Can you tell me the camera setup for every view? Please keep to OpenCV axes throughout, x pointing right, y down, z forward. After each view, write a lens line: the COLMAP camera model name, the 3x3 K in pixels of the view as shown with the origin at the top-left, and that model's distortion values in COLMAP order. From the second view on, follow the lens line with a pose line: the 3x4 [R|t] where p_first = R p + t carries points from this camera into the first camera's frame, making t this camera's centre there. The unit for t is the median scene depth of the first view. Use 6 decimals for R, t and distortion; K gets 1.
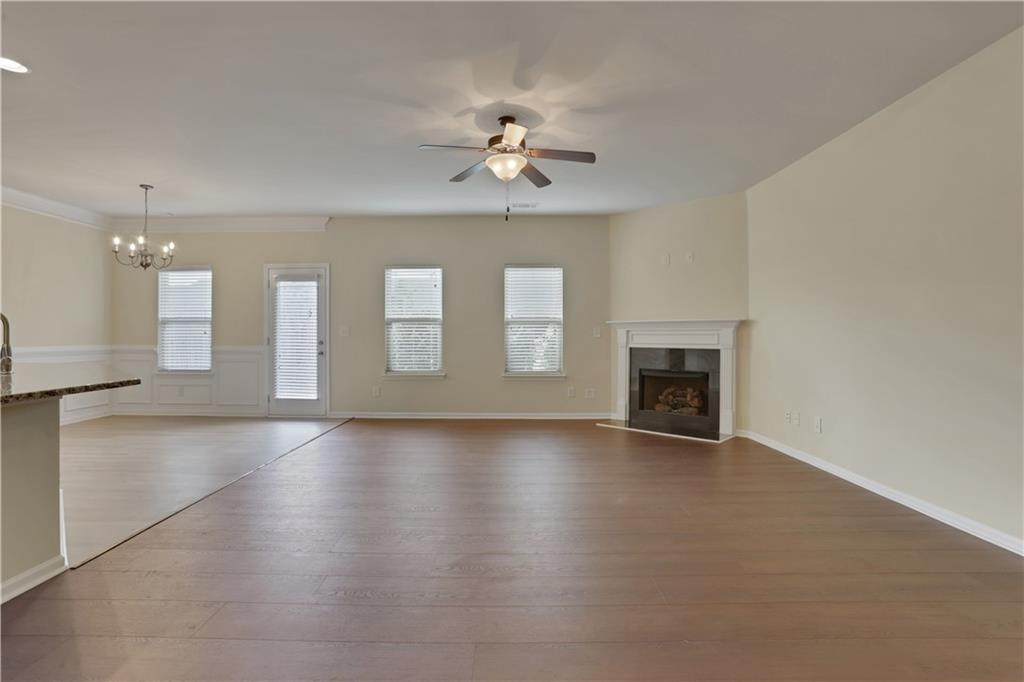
lens RADIAL K [[498.9, 0, 510.7], [0, 498.9, 330.4], [0, 0, 1]] dist [-0.071928, 0.032879]
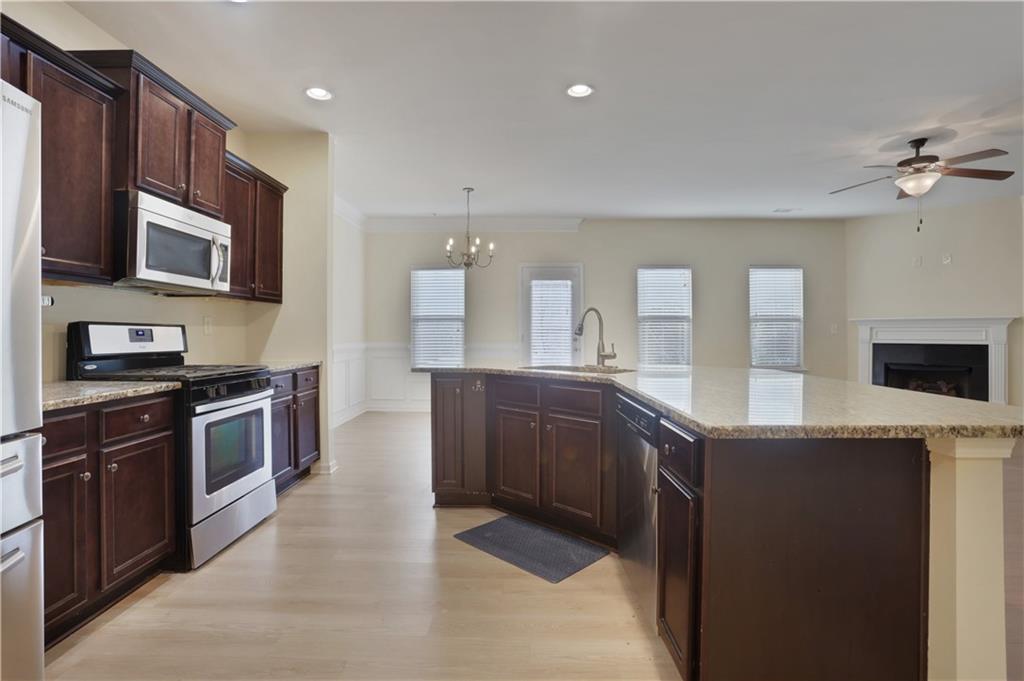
lens RADIAL K [[519.0, 0, 500.2], [0, 519.0, 332.3], [0, 0, 1]] dist [-0.059803, 0.034866]
pose [[0.999963, -0.001855, 0.008407, -0.574785], [0.001771, 0.999950, 0.009887, -0.001585], [-0.008425, -0.009872, 0.999916, -0.092178]]
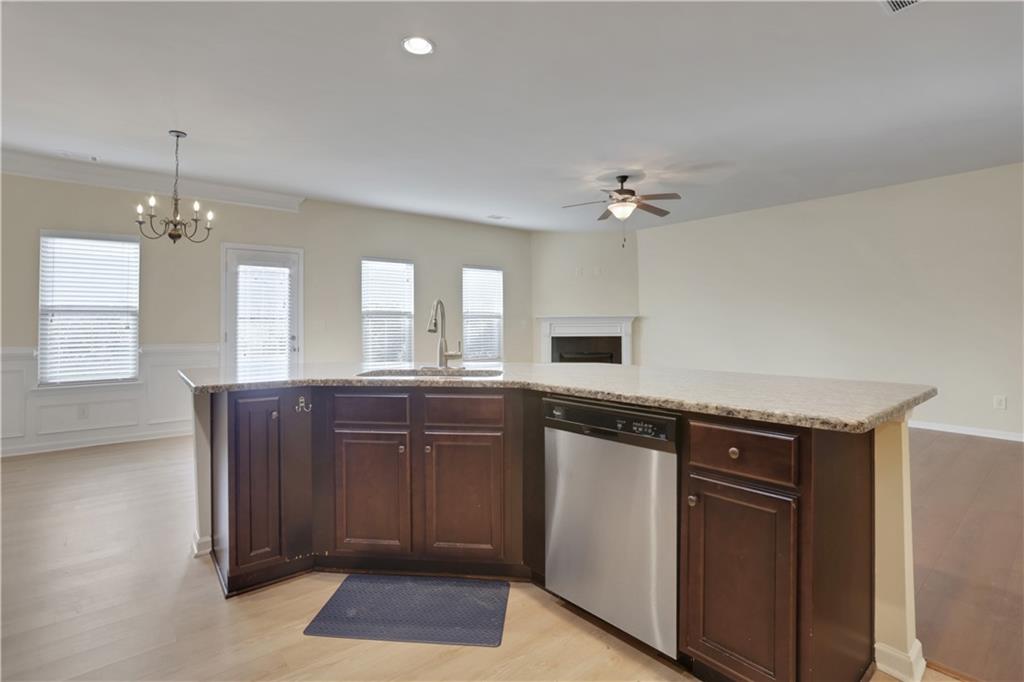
lens RADIAL K [[516.0, 0, 512.5], [0, 516.0, 309.8], [0, 0, 1]] dist [-0.030089, 0.001289]
pose [[0.750025, 0.015528, 0.661227, -0.728025], [0.001258, 0.999689, -0.024903, -0.001799], [-0.661408, 0.019509, 0.749773, 0.053619]]
